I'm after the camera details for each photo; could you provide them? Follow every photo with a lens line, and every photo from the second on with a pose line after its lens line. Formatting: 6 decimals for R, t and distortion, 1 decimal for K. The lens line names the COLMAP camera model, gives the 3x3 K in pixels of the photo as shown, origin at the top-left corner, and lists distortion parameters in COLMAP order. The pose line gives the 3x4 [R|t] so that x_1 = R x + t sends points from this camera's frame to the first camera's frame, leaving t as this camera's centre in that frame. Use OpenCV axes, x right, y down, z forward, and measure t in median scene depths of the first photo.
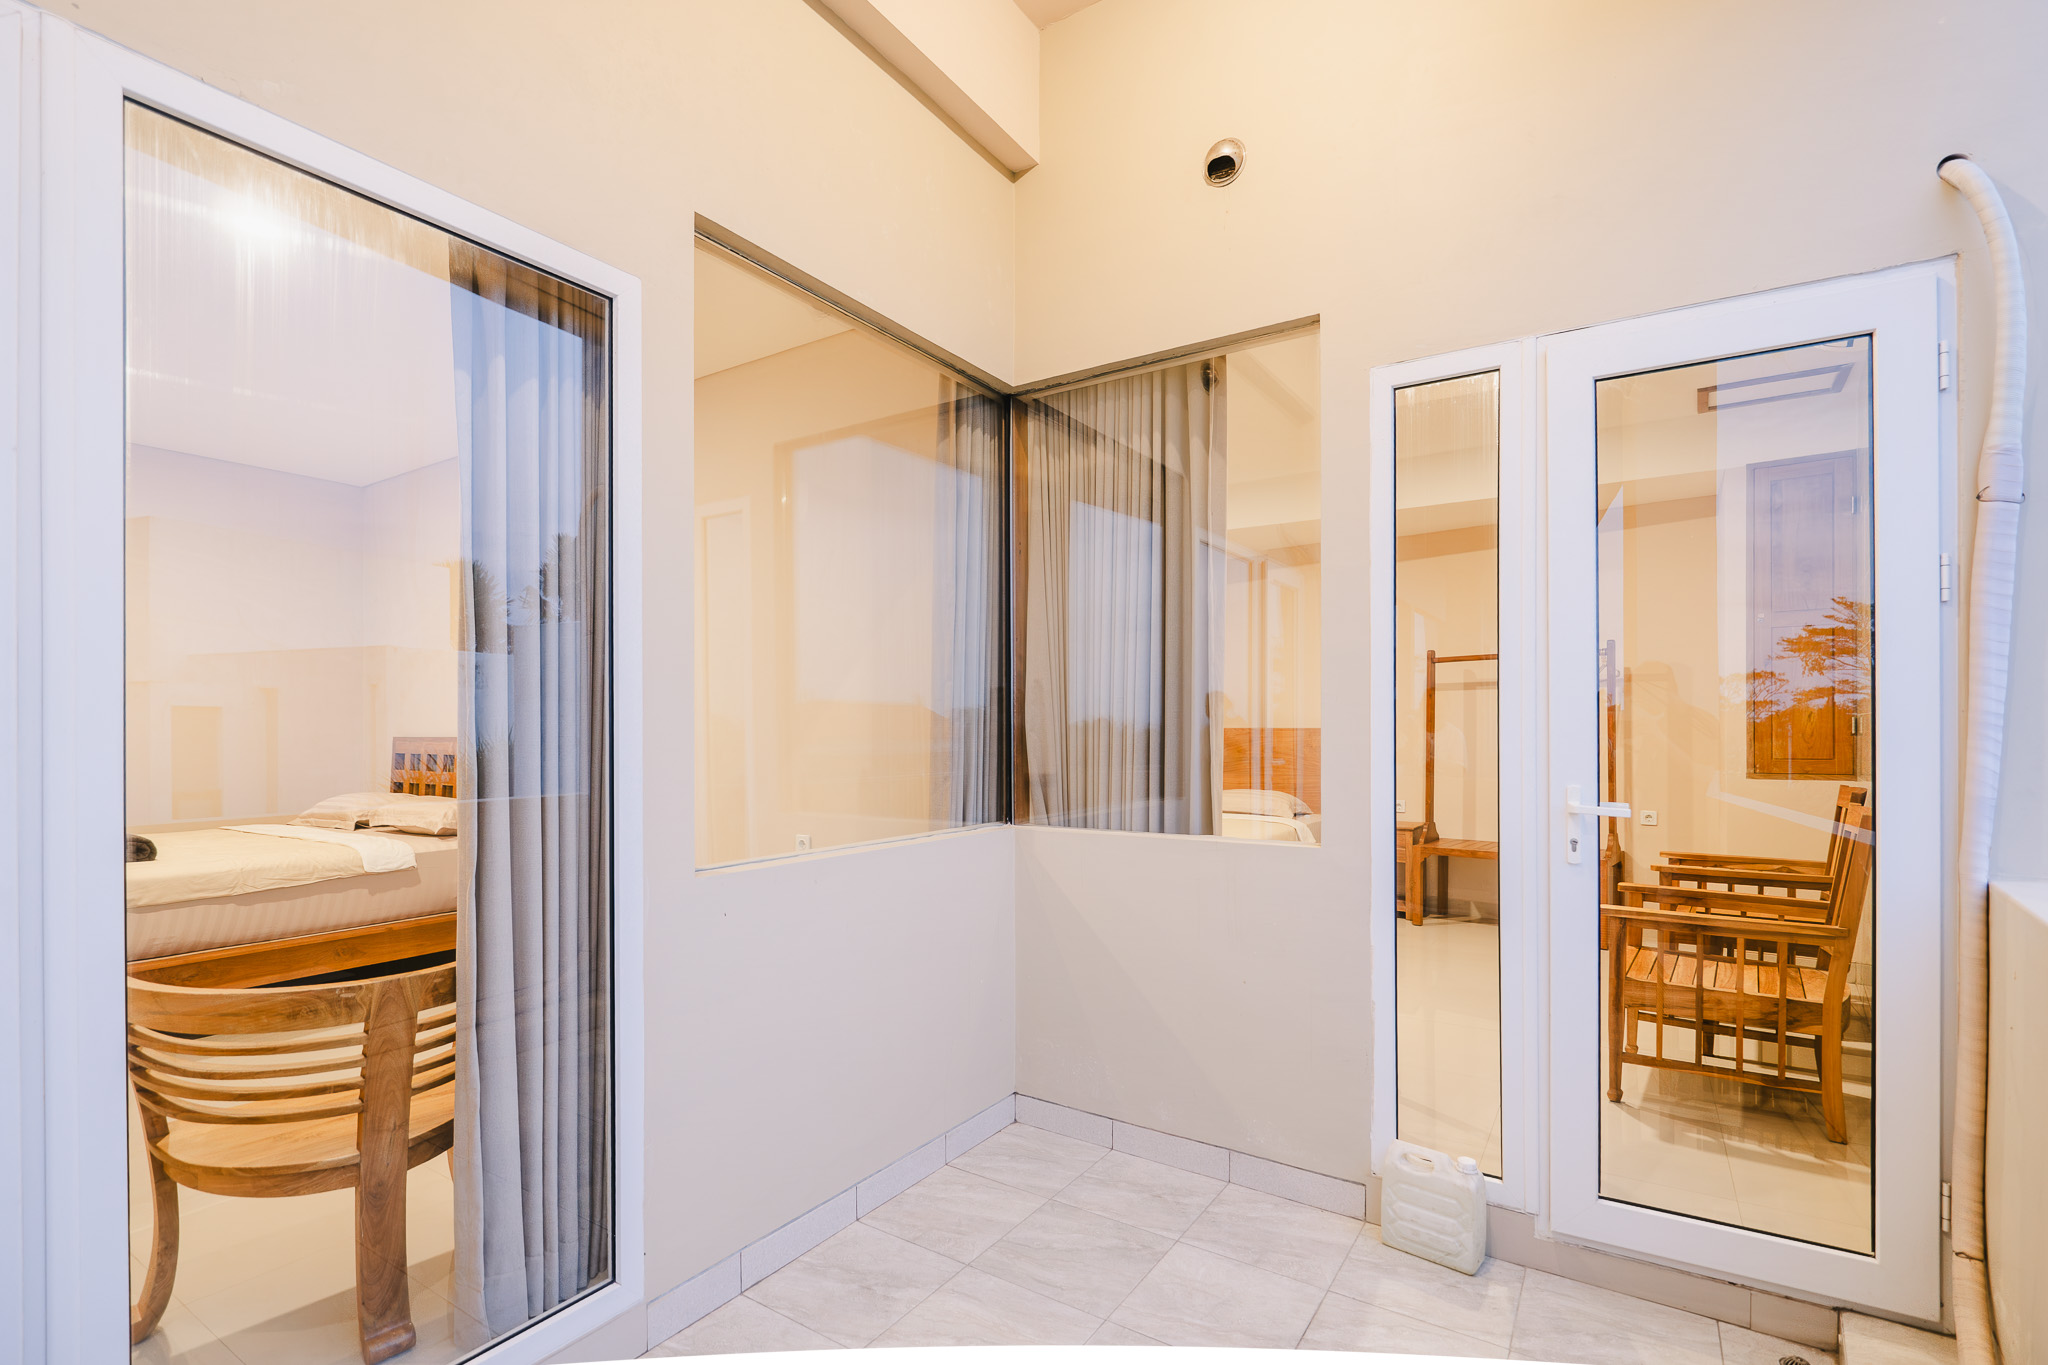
lens RADIAL K [[935.3, 0, 1028.3], [0, 935.3, 731.5], [0, 0, 1]] dist [-0.006537, 0.000234]
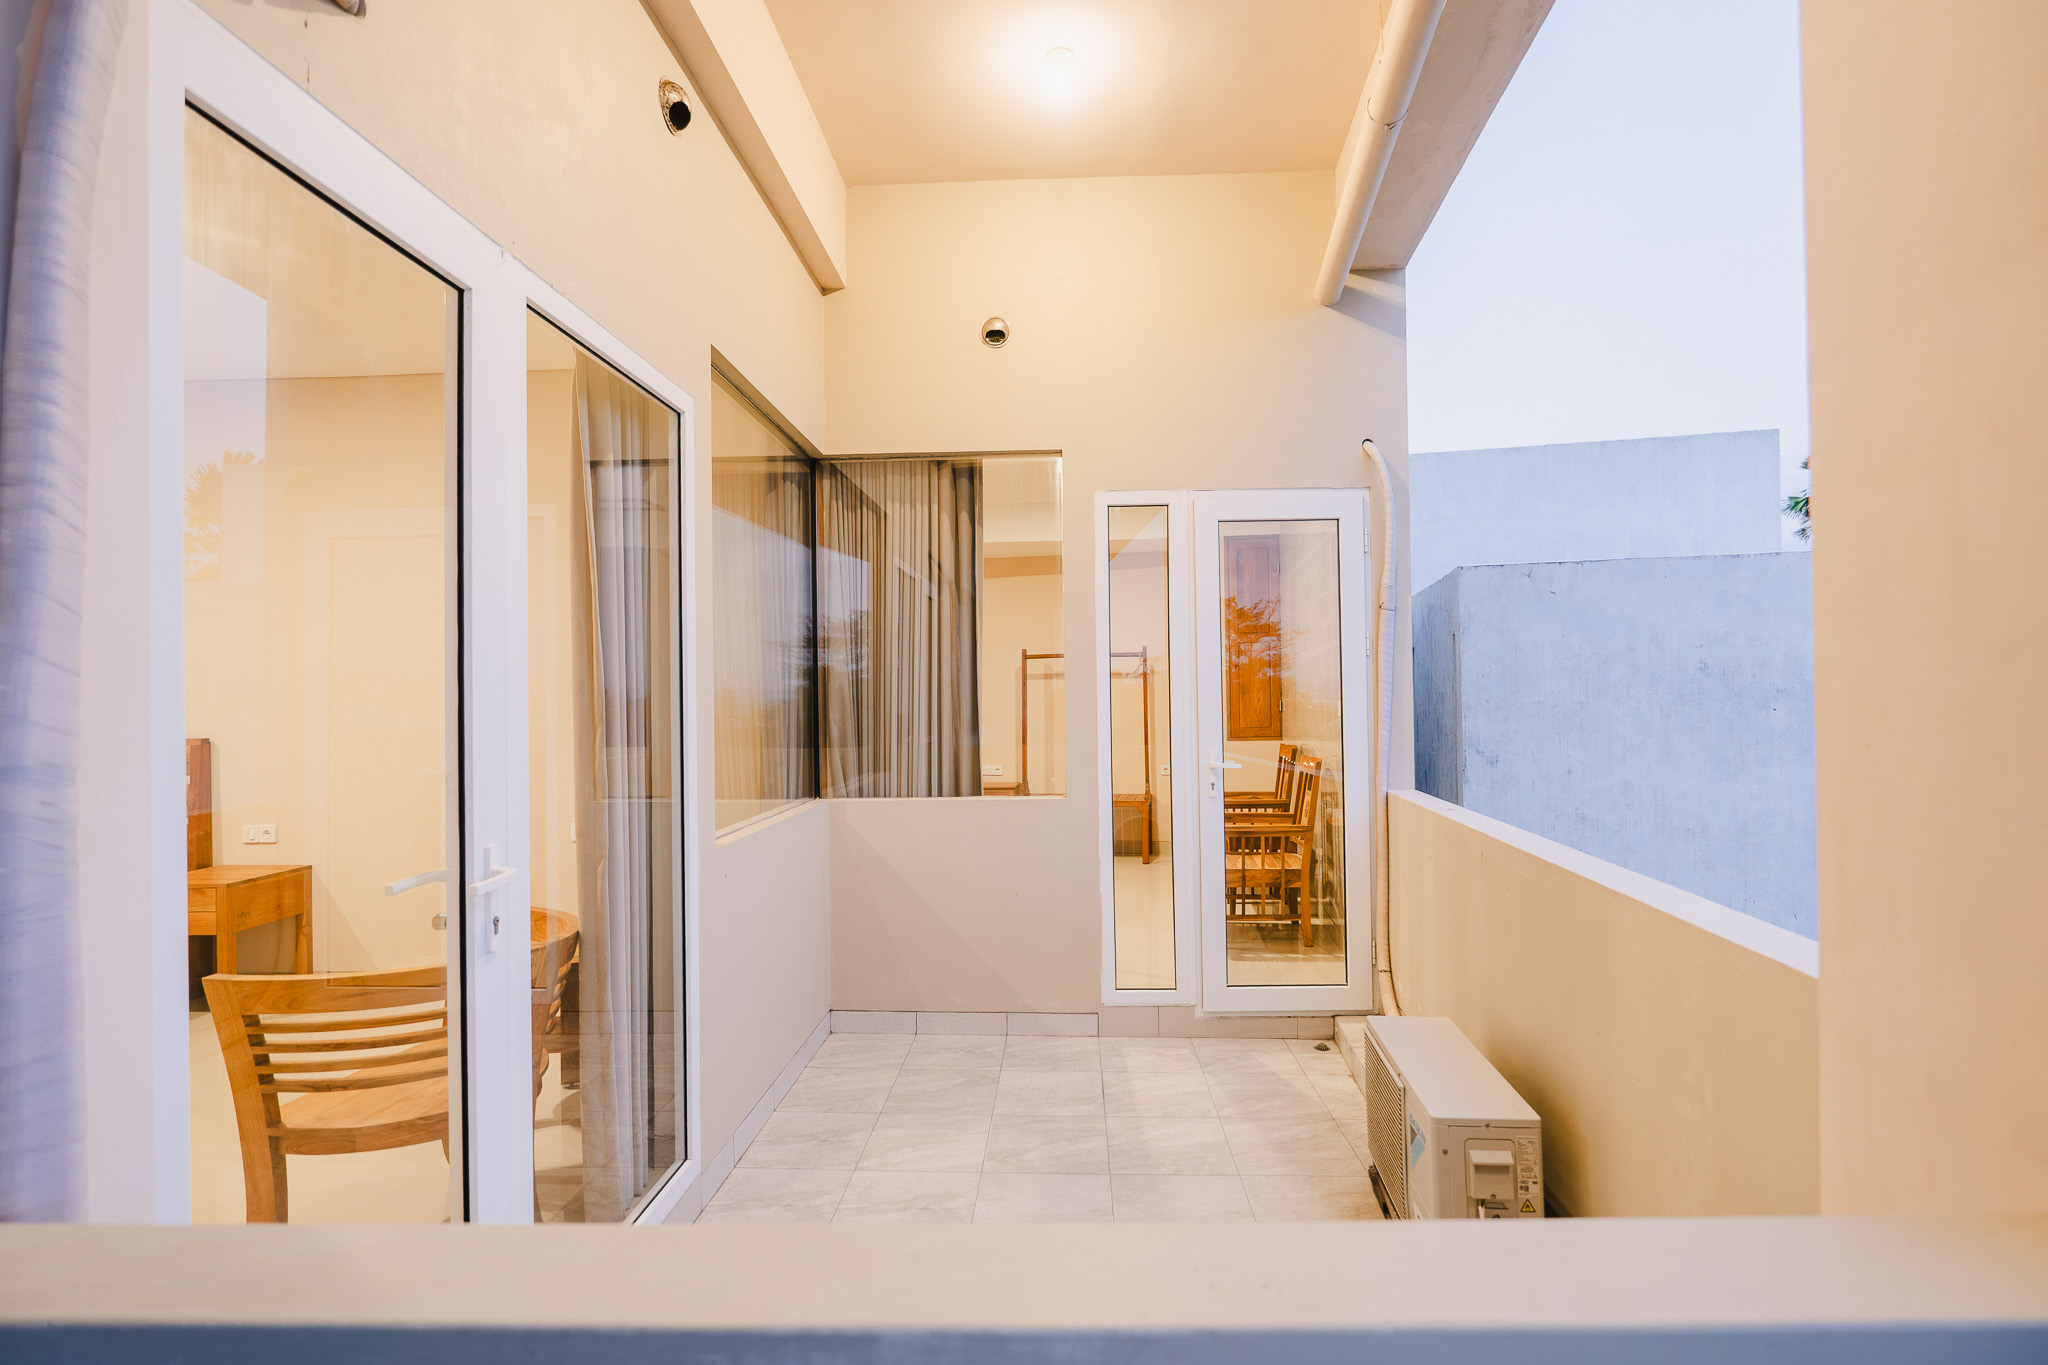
lens RADIAL K [[936.3, 0, 1032.4], [0, 936.3, 687.5], [0, 0, 1]] dist [-0.005835, 0.000294]
pose [[0.859613, -0.003848, 0.510931, -0.448262], [0.012186, 0.999842, -0.012971, -0.032901], [-0.510800, 0.017376, 0.859524, -0.251704]]
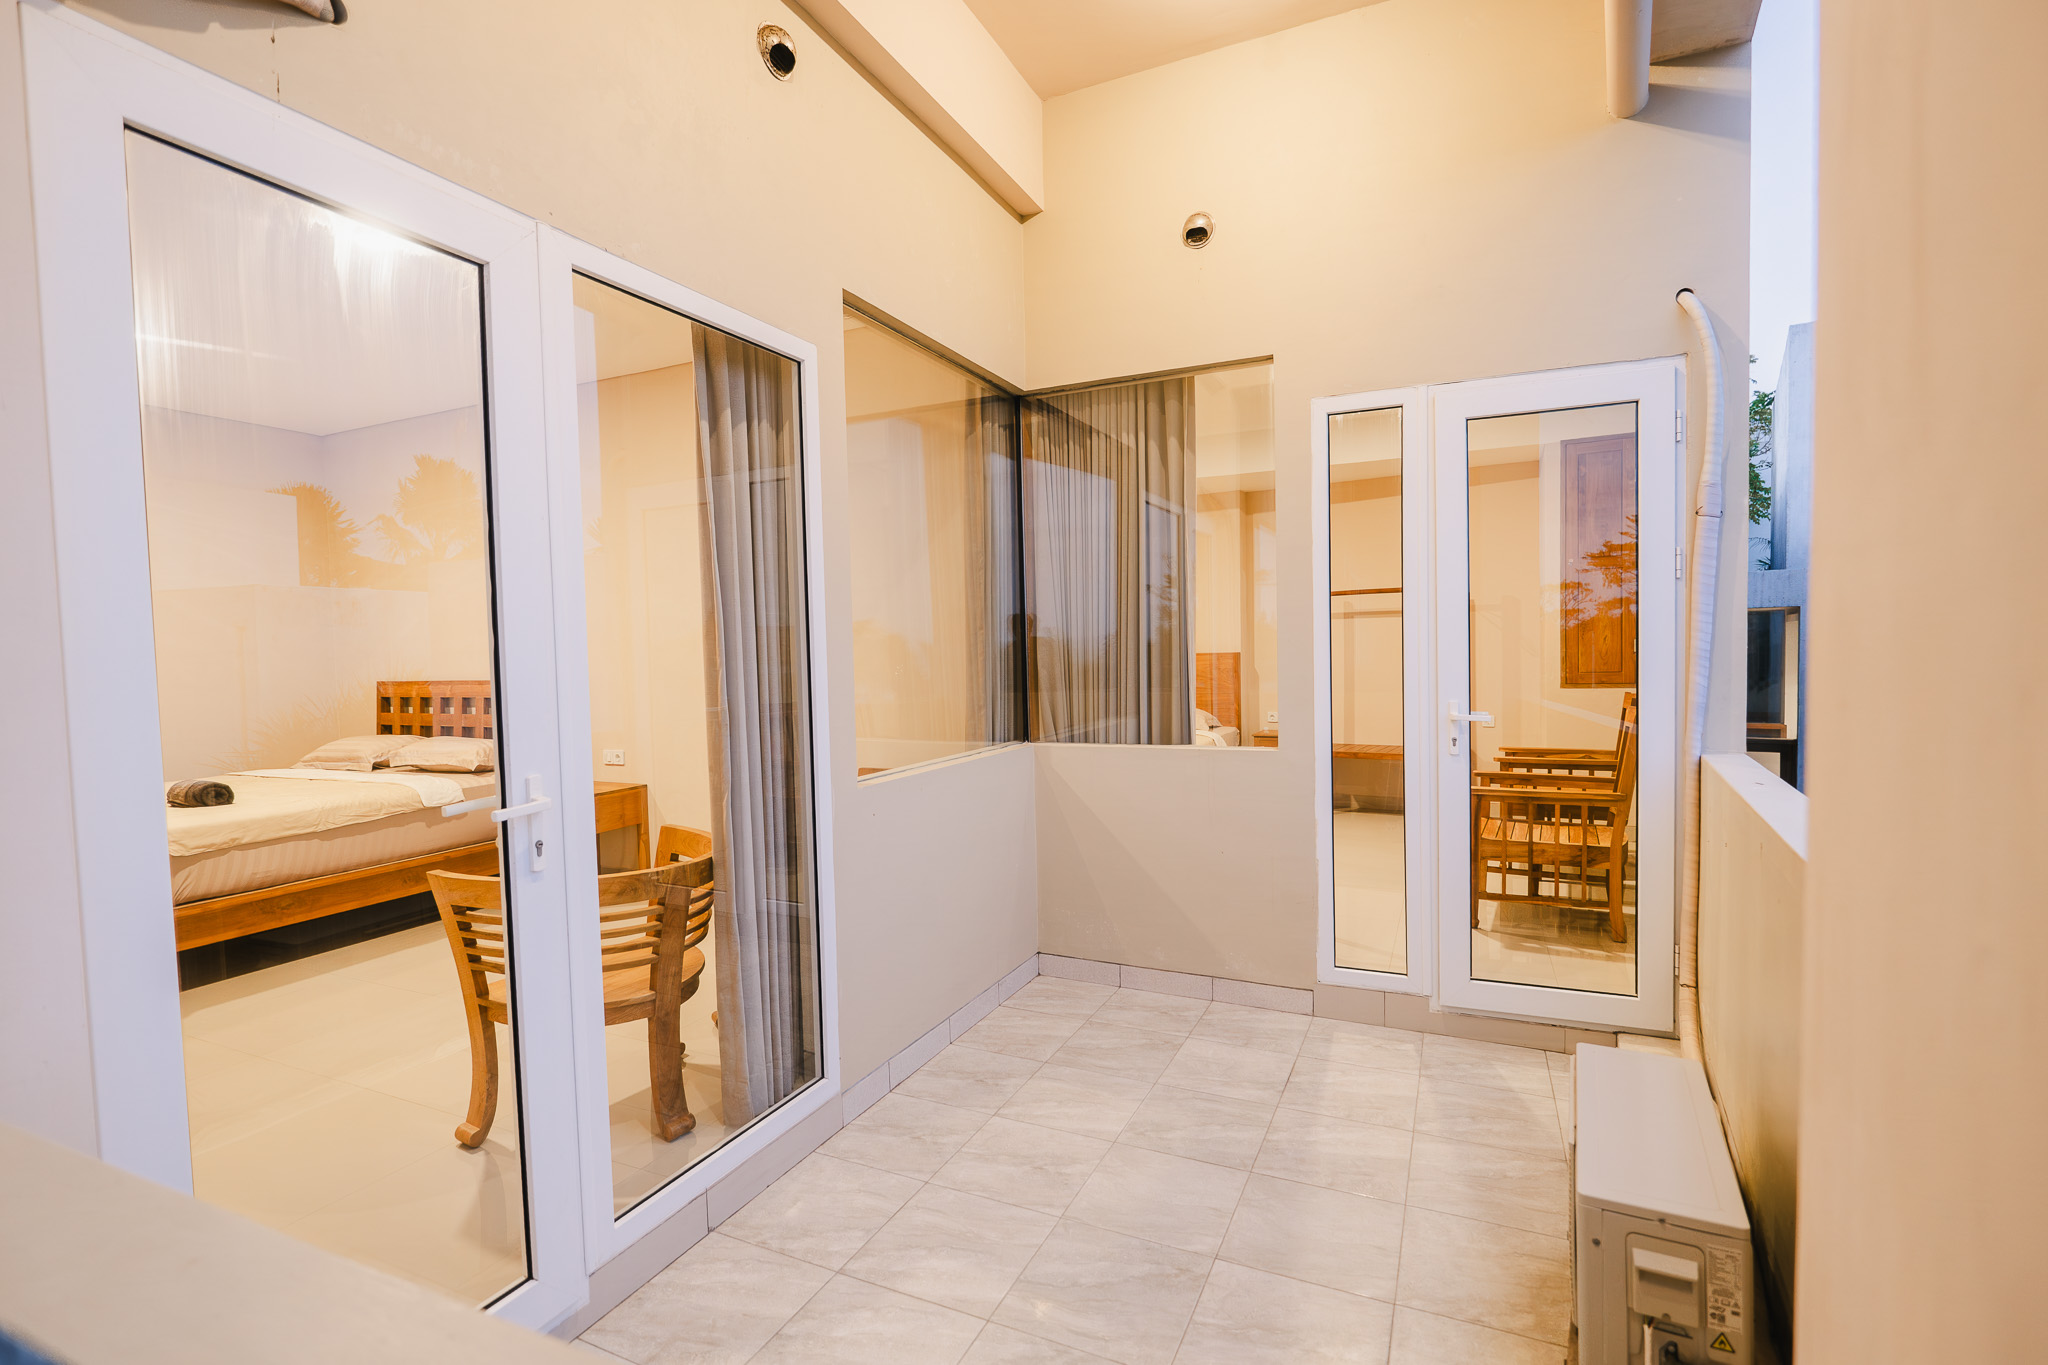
lens RADIAL K [[936.3, 0, 1032.4], [0, 936.3, 687.5], [0, 0, 1]] dist [-0.005835, 0.000294]
pose [[0.989280, -0.026394, 0.143624, -0.205839], [0.020832, 0.998979, 0.040098, -0.026343], [-0.144535, -0.036677, 0.988820, -0.259253]]
